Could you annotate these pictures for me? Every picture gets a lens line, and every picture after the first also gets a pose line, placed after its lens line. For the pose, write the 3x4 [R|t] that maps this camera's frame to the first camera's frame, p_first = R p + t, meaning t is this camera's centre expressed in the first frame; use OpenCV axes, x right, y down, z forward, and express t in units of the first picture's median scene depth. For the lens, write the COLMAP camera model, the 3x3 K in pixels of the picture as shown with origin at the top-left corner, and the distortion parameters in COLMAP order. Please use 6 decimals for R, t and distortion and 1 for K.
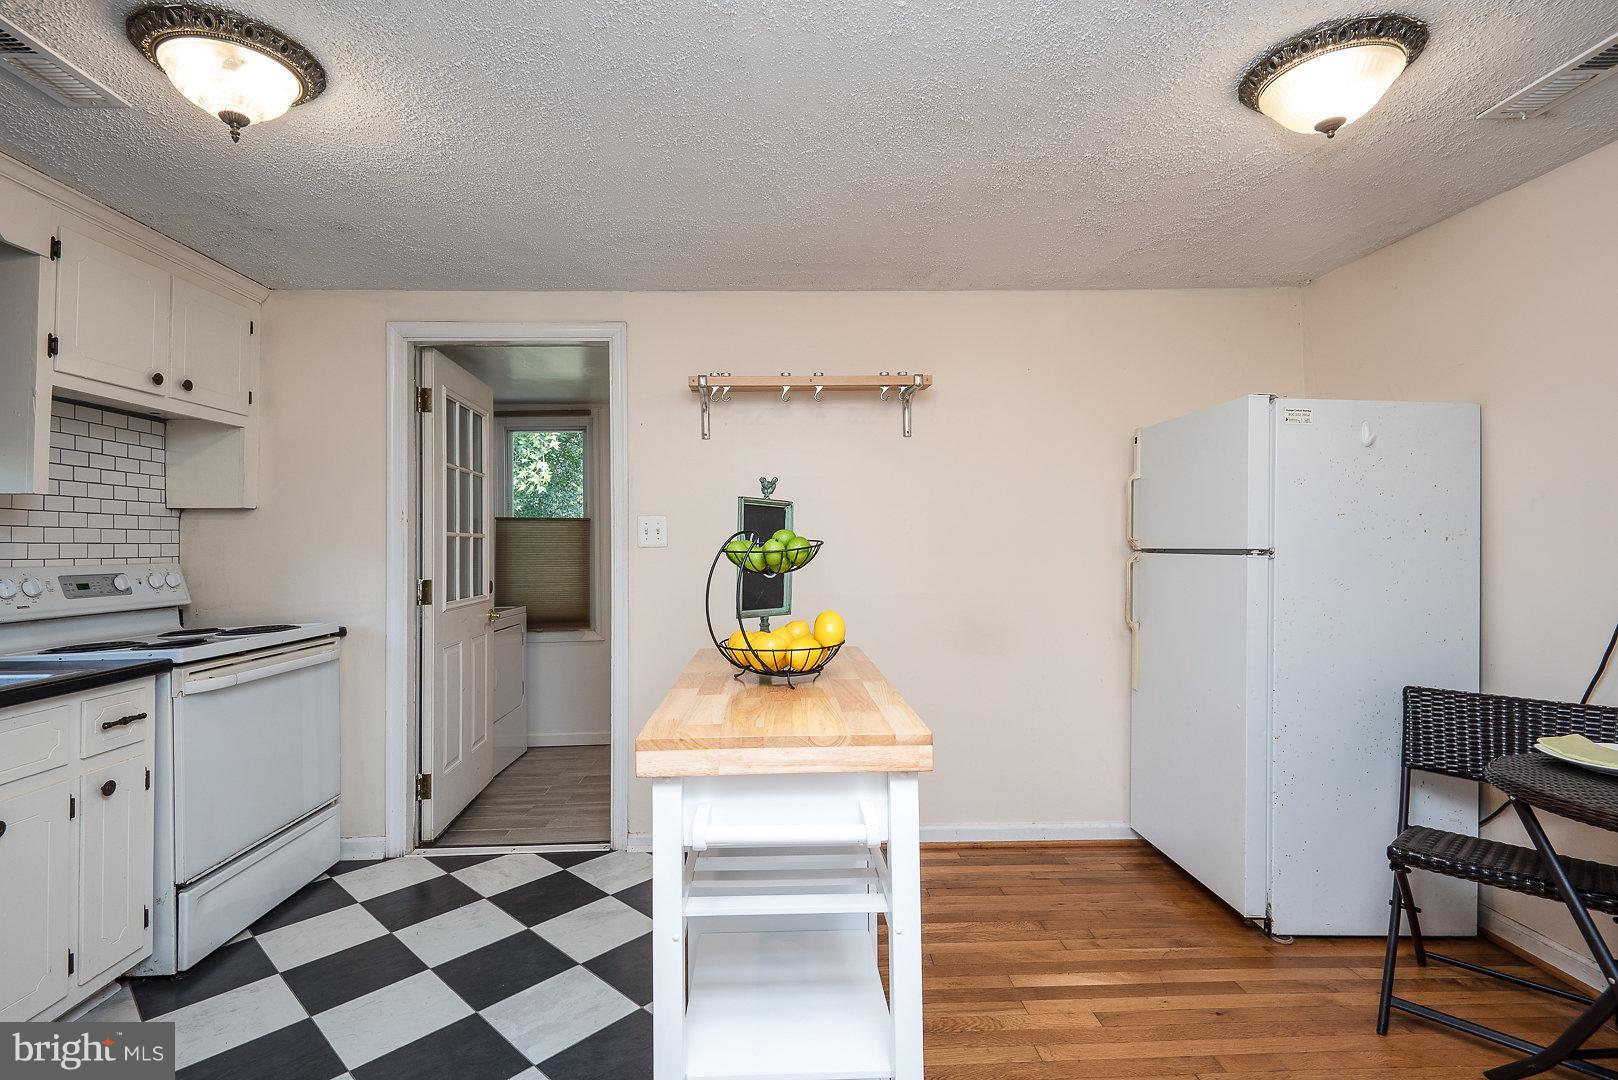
lens RADIAL K [[747.8, 0, 800.5], [0, 747.8, 533.0], [0, 0, 1]] dist [0.001856, -0.007259]
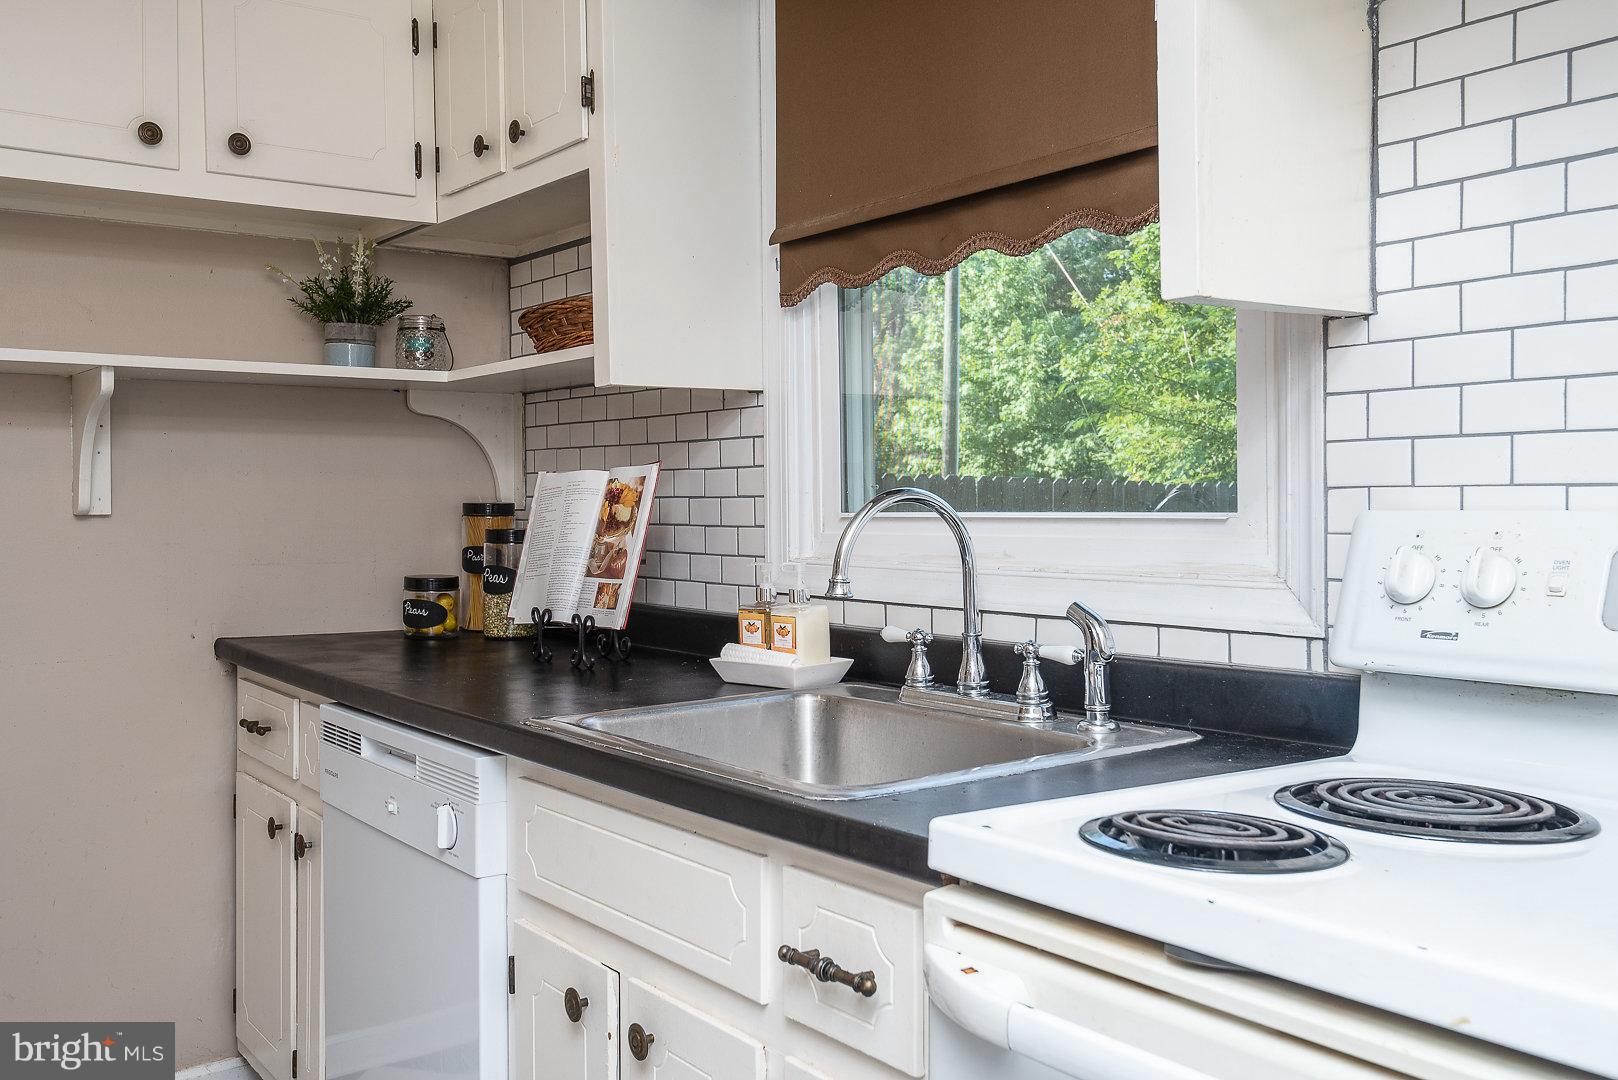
lens RADIAL K [[1418.6, 0, 815.6], [0, 1418.6, 514.0], [0, 0, 1]] dist [0.014306, 0.007322]
pose [[-0.811898, 0.021187, -0.583415, -0.424186], [0.025641, 0.999671, 0.000621, 0.036476], [0.583236, -0.014455, -0.812174, 1.216683]]
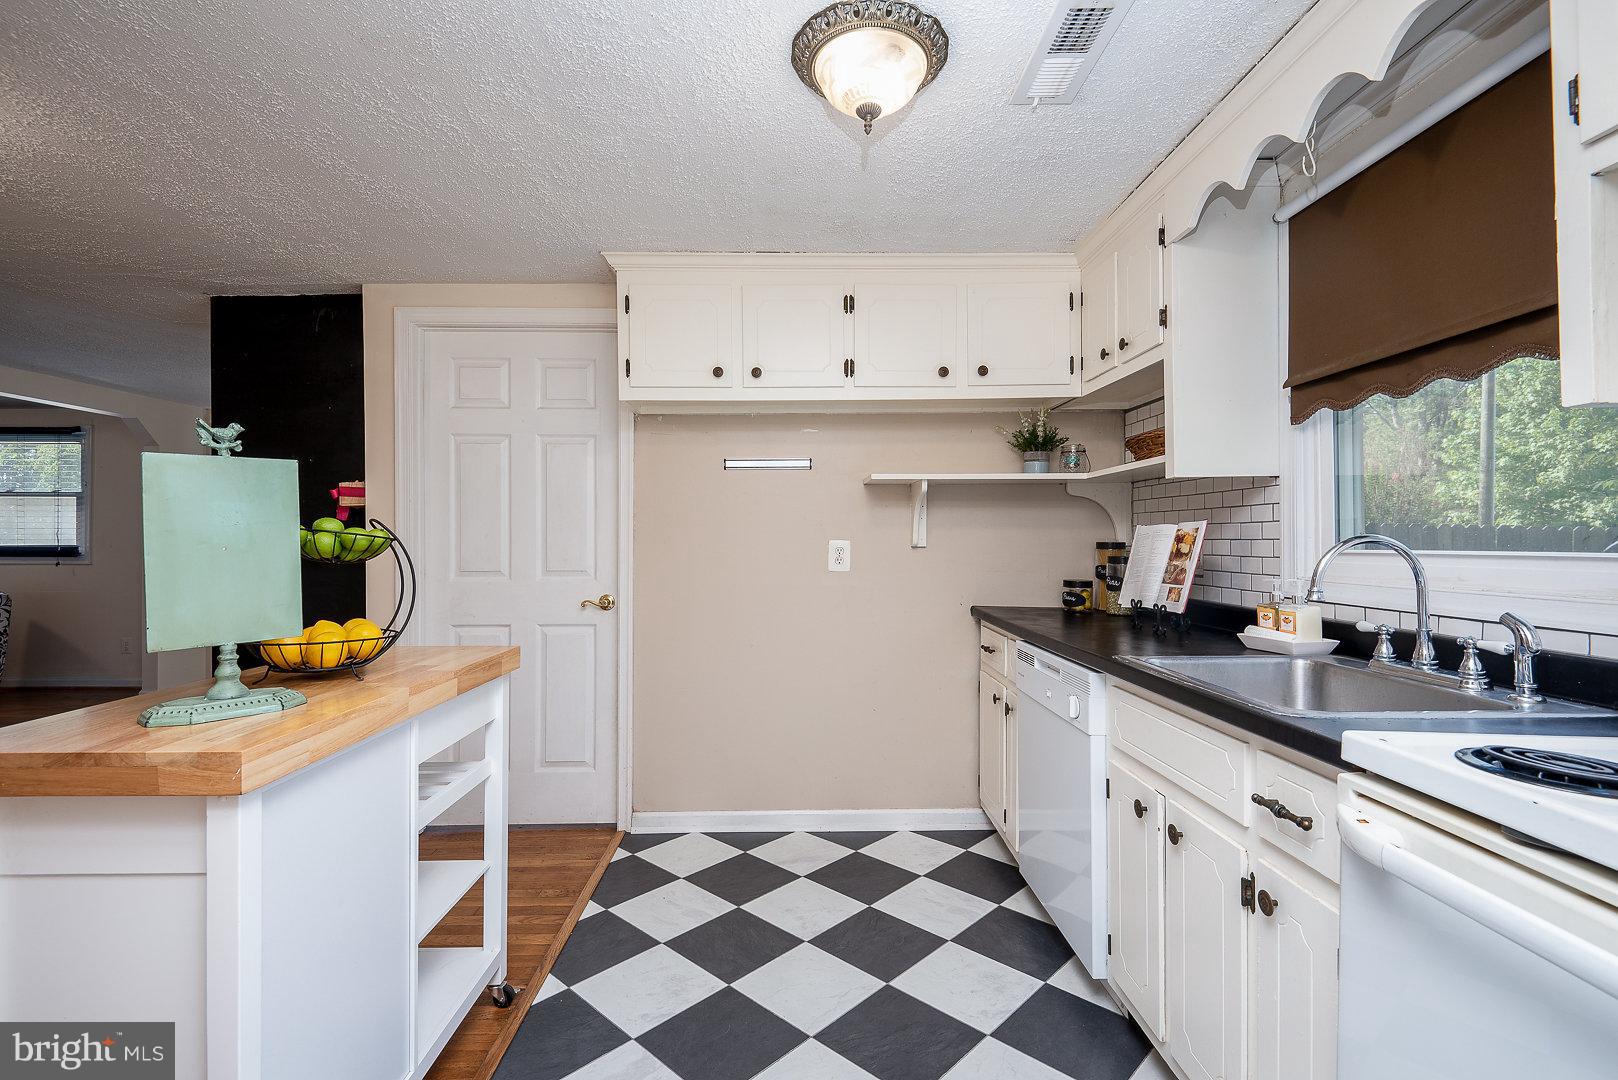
lens RADIAL K [[750.4, 0, 789.1], [0, 750.4, 542.2], [0, 0, 1]] dist [0.025491, -0.026624]
pose [[-0.999490, 0.010315, 0.030236, -0.429587], [0.009777, 0.999793, -0.017870, 0.037208], [-0.030414, -0.017566, -0.999383, 1.286297]]
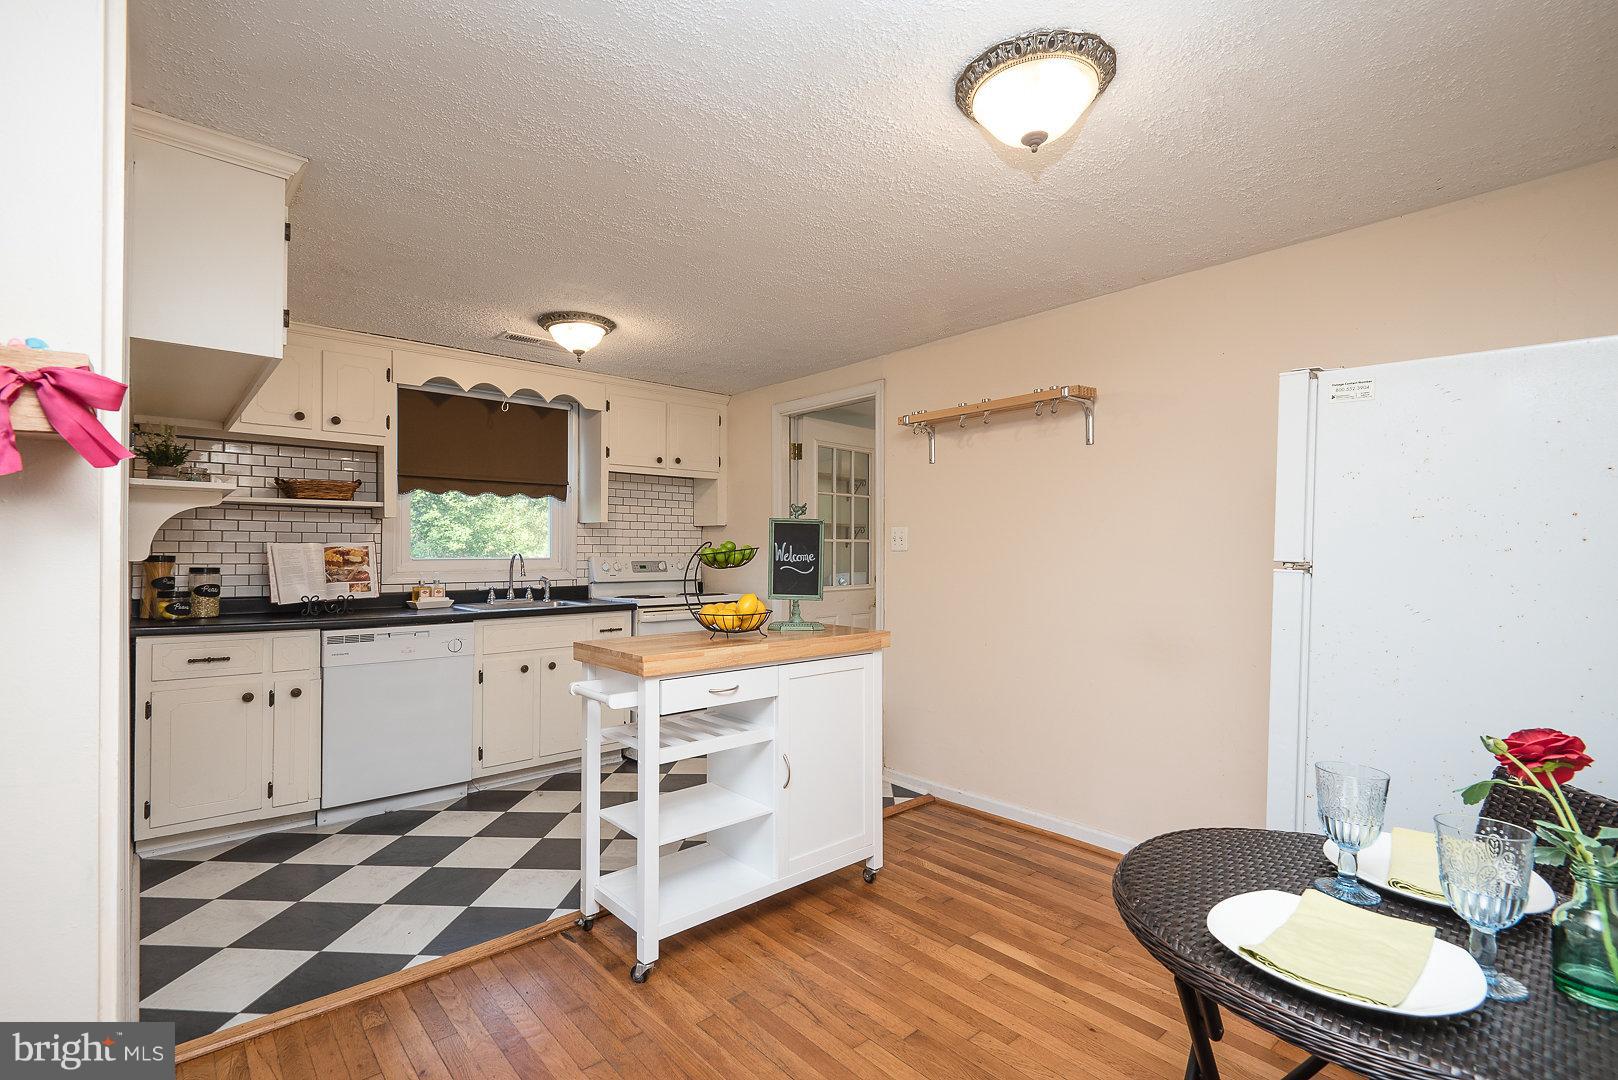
lens RADIAL K [[747.5, 0, 813.5], [0, 747.5, 543.0], [0, 0, 1]] dist [0.041264, -0.026105]
pose [[0.639819, 0.003656, -0.768517, 0.866773], [0.004953, 0.999948, 0.008881, -0.007868], [0.768510, -0.009488, 0.639768, 0.067986]]
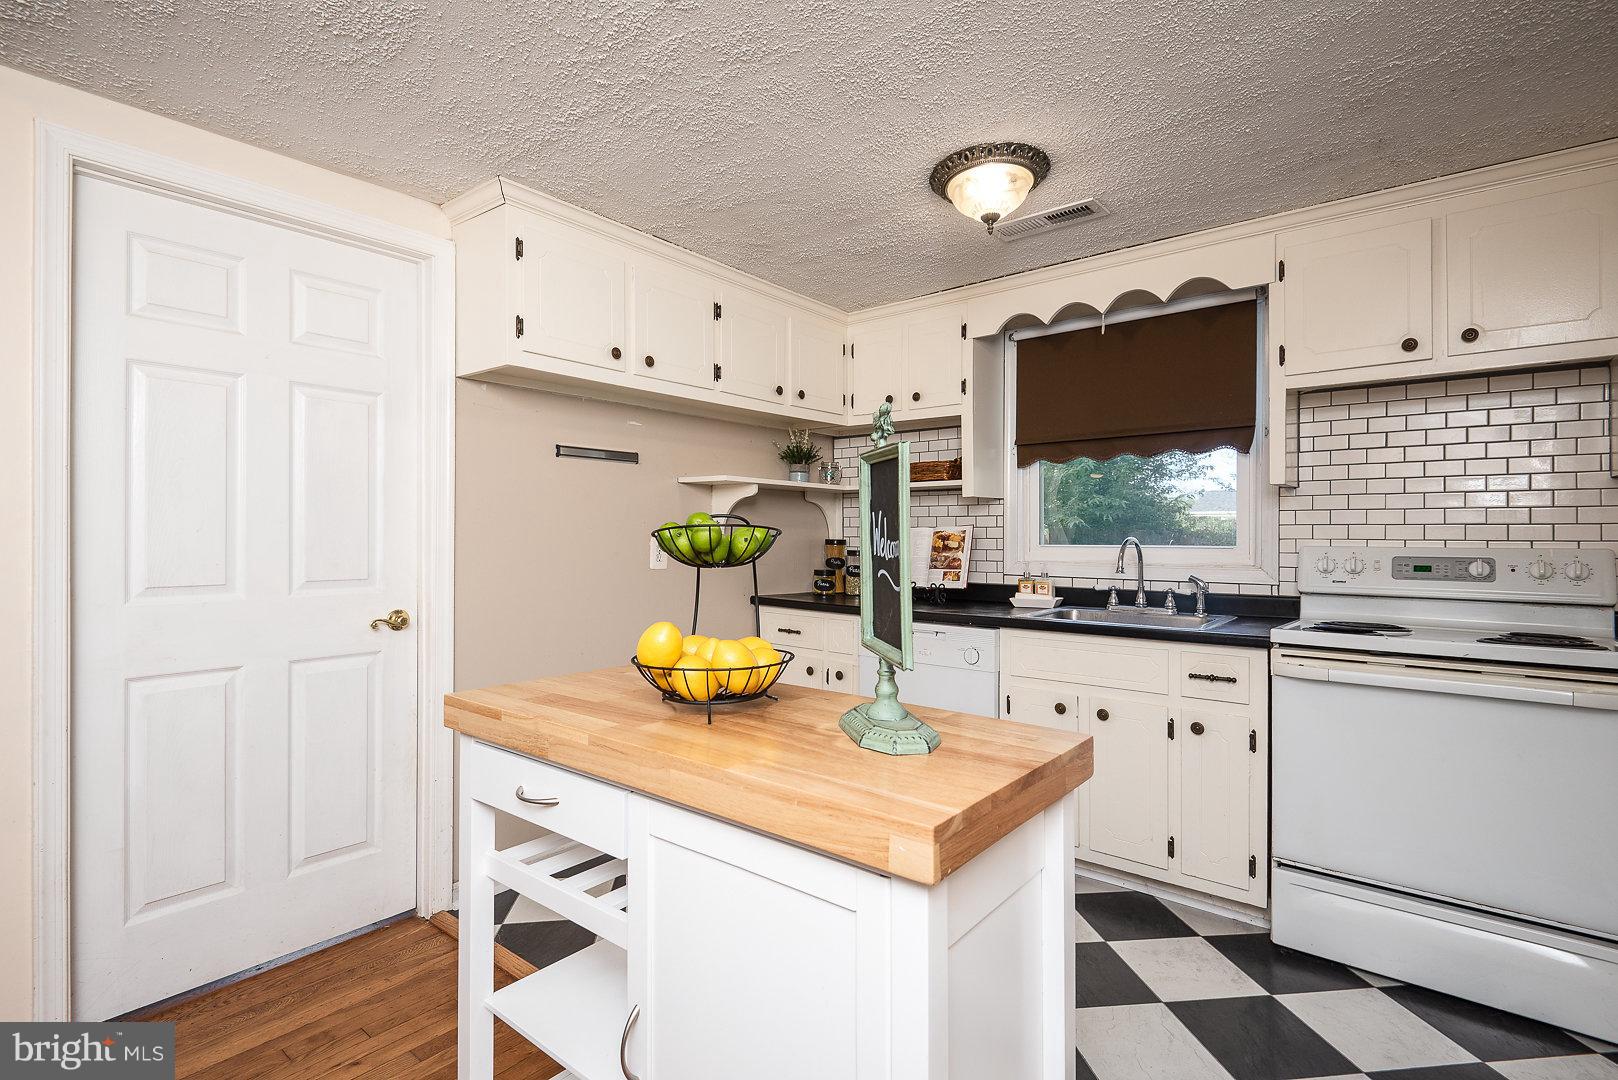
lens RADIAL K [[753.5, 0, 809.0], [0, 753.5, 540.0], [0, 0, 1]] dist [0.002666, -0.008726]
pose [[-0.655965, 0.012078, -0.754695, 0.316331], [0.017331, 0.999849, 0.000938, 0.019209], [0.754592, -0.012465, -0.656075, 1.036480]]
